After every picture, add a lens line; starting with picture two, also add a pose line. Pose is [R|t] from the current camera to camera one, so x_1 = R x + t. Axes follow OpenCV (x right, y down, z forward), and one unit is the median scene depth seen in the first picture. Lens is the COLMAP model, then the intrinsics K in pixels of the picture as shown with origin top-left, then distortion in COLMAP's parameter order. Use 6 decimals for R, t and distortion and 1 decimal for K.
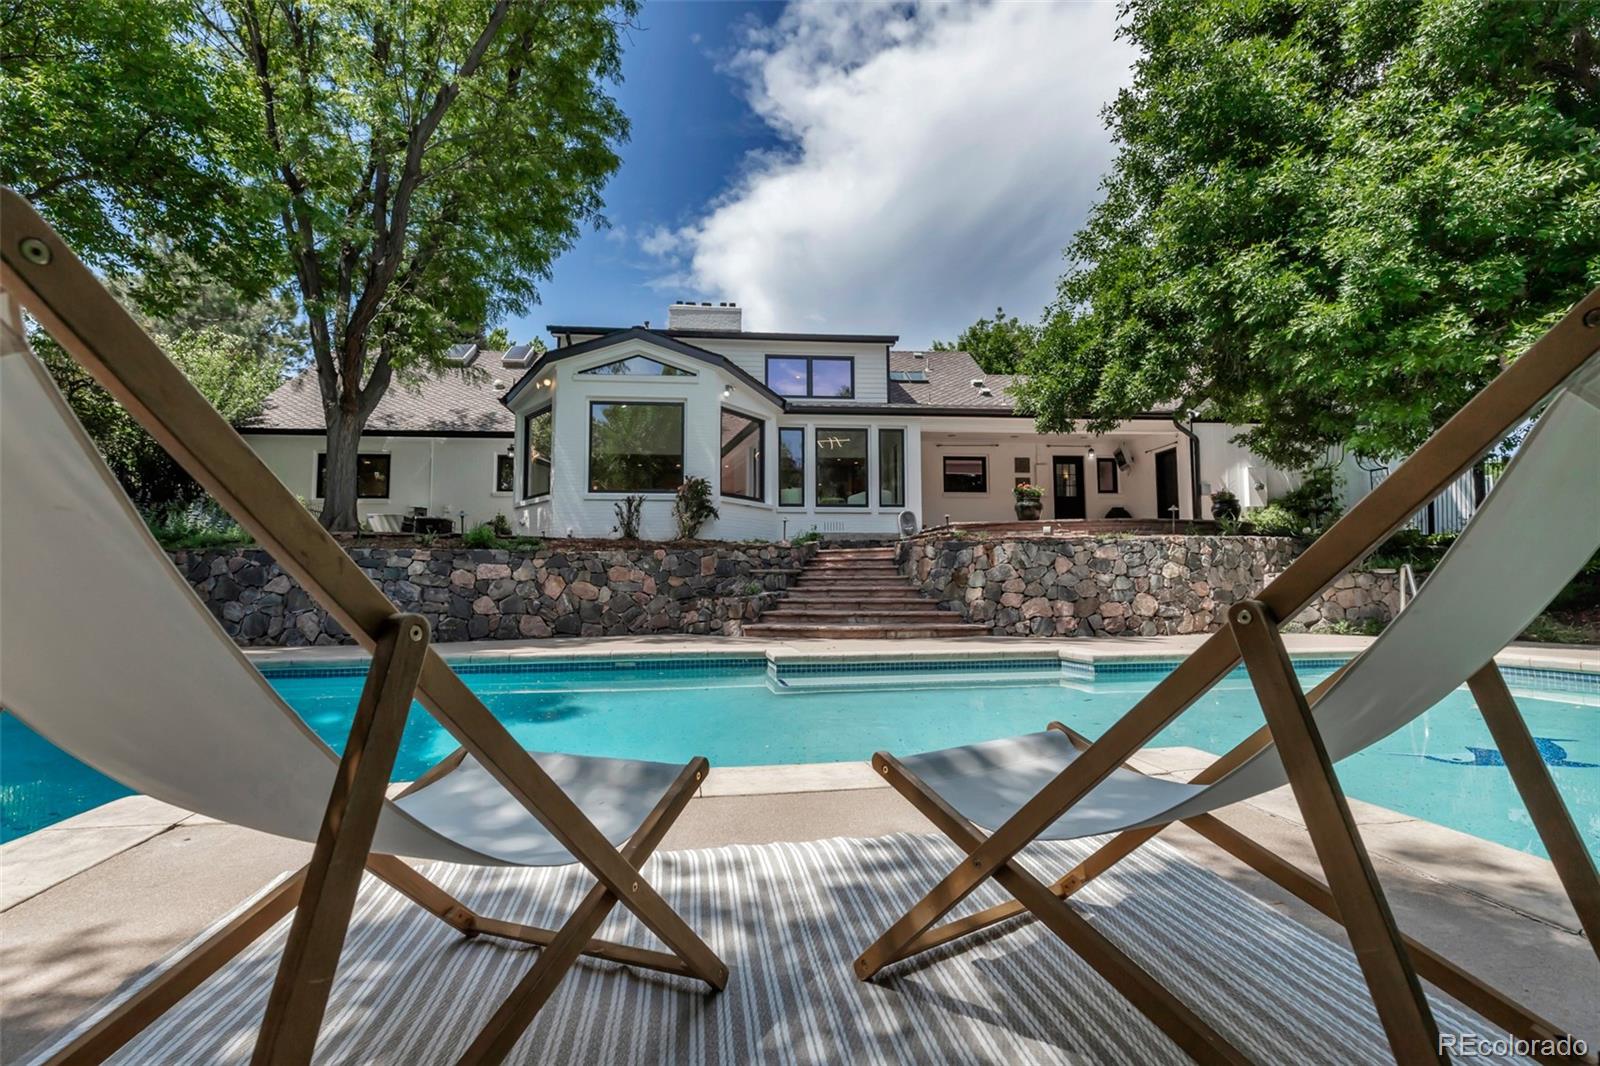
lens RADIAL K [[737.4, 0, 800.0], [0, 737.4, 533.0], [0, 0, 1]] dist [0.005627, 0.000097]
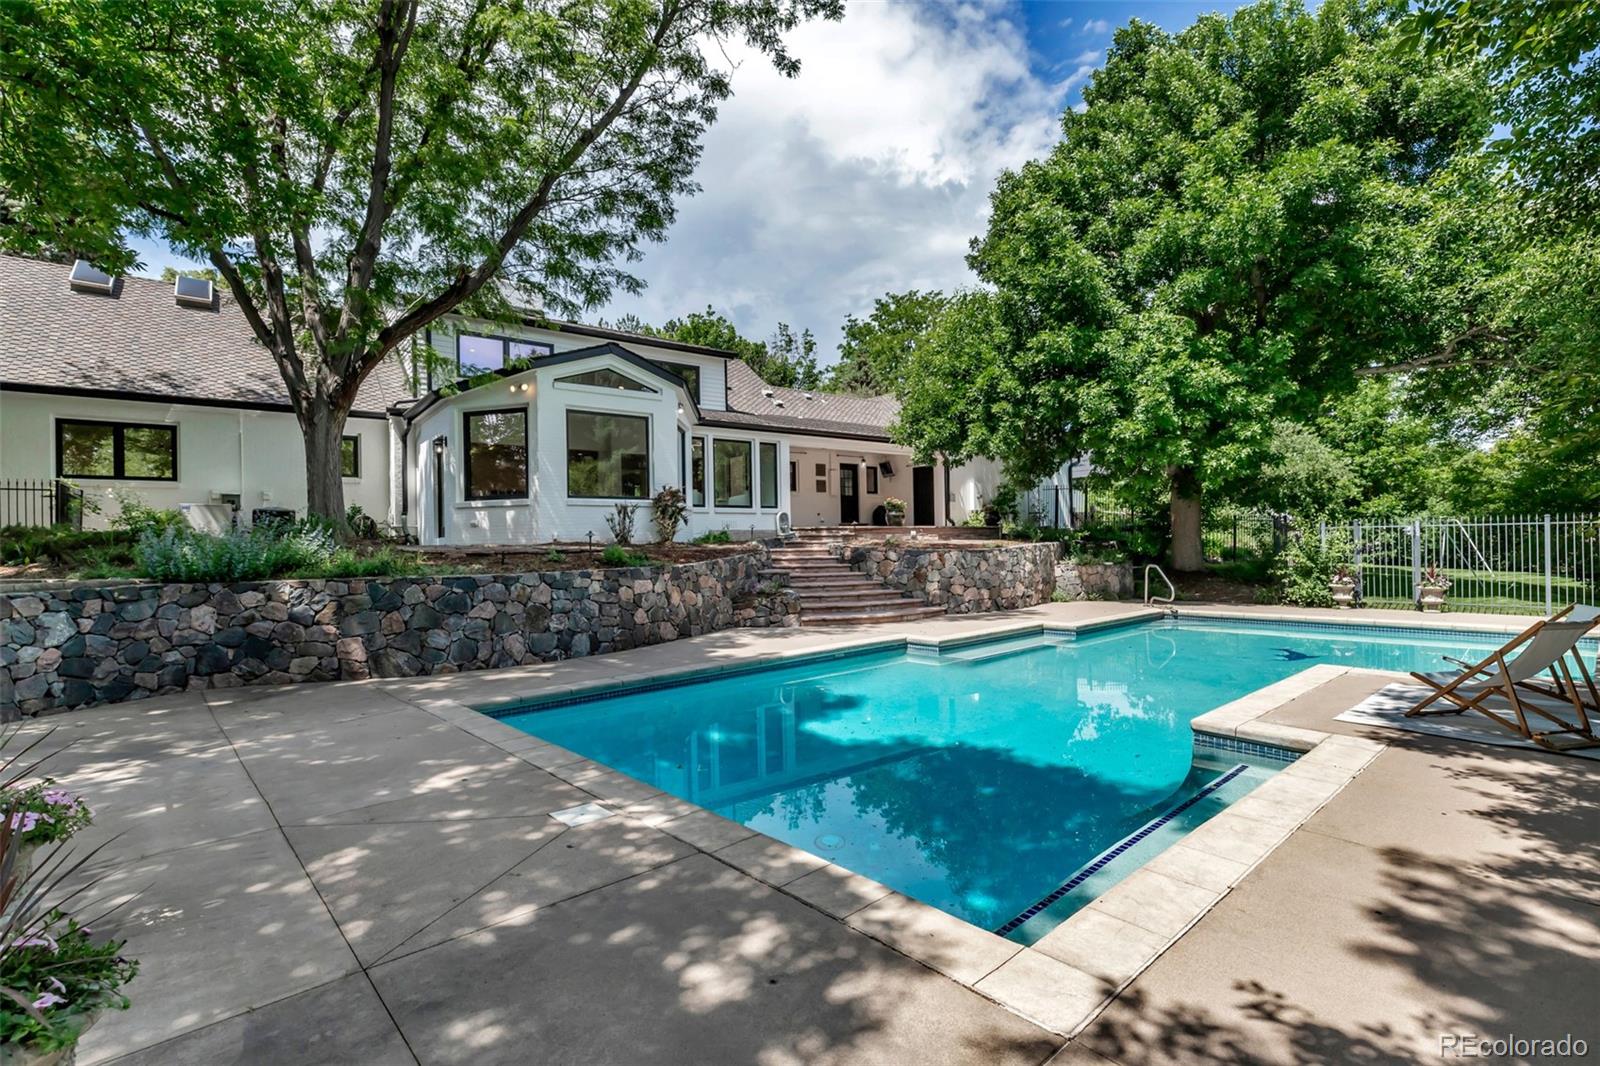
lens RADIAL K [[750.9, 0, 800.0], [0, 750.9, 533.0], [0, 0, 1]] dist [0.002335, -0.000014]
pose [[0.842088, -0.003817, 0.539327, -0.754625], [-0.026283, 0.998496, 0.048105, -0.083816], [-0.538699, -0.054684, 0.840721, -0.096061]]
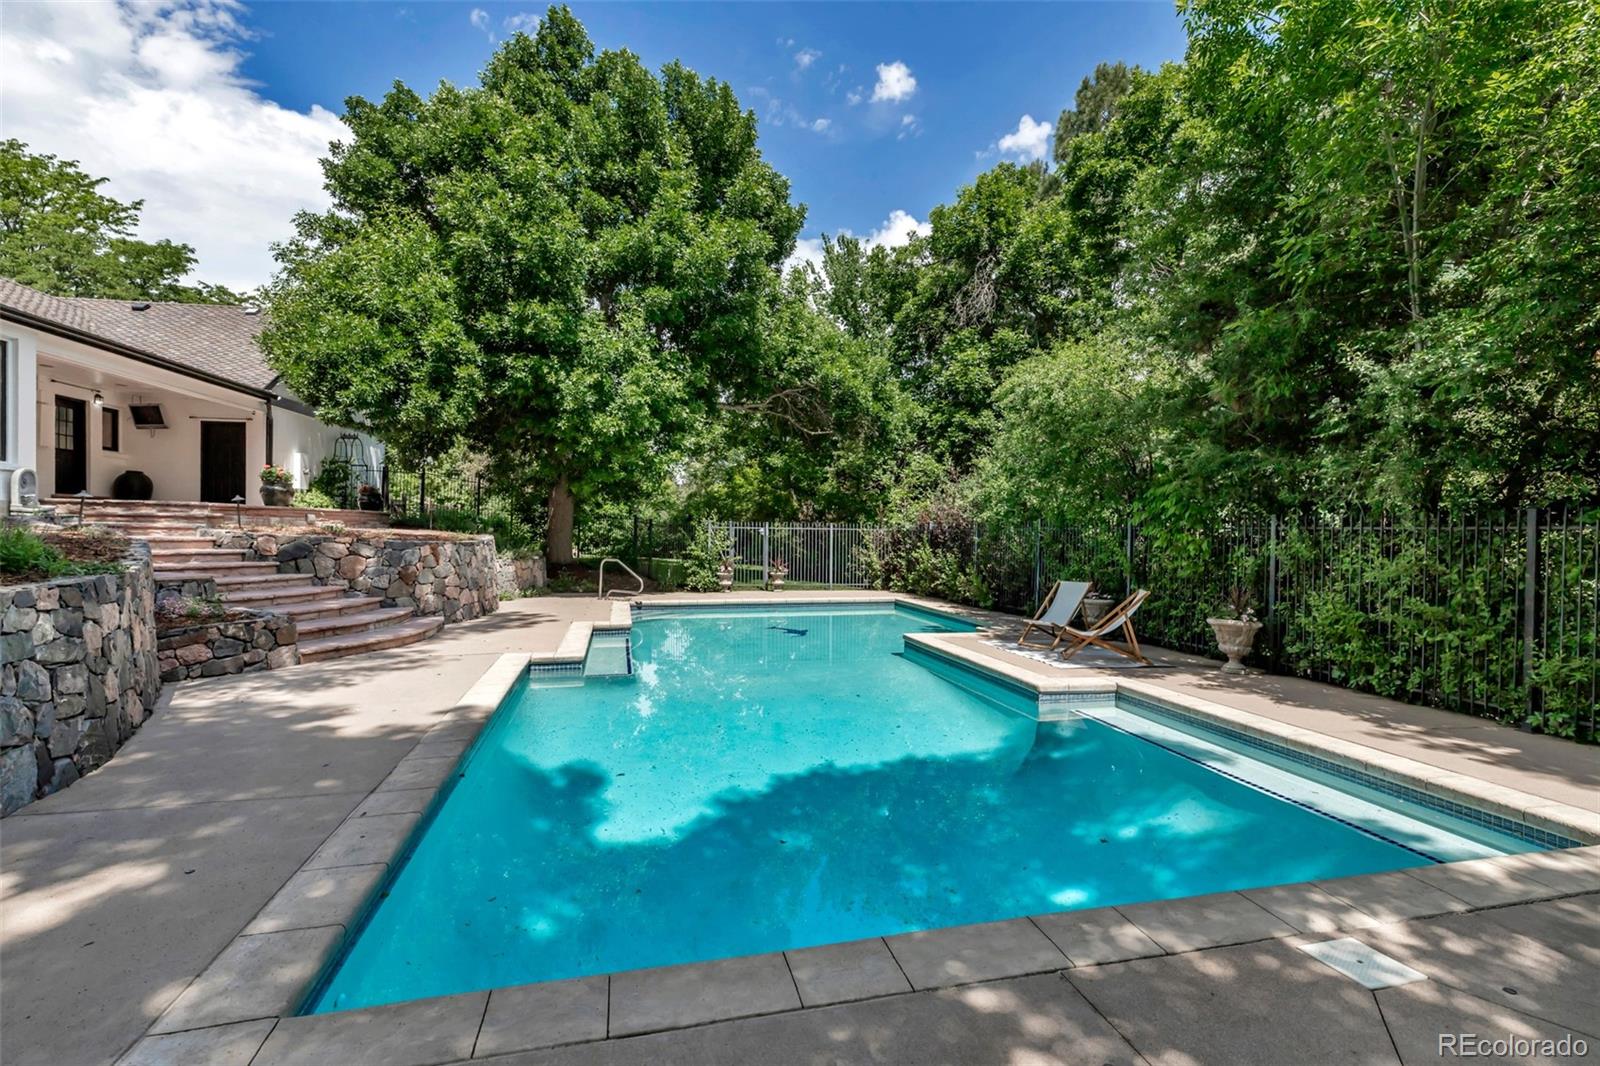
lens RADIAL K [[724.6, 0, 800.0], [0, 724.6, 533.0], [0, 0, 1]] dist [0.007928, 0.000362]
pose [[-0.072495, 0.001840, 0.997367, -0.866552], [-0.086145, 0.996250, -0.008100, -0.040900], [-0.993642, -0.086506, -0.072065, 0.503432]]
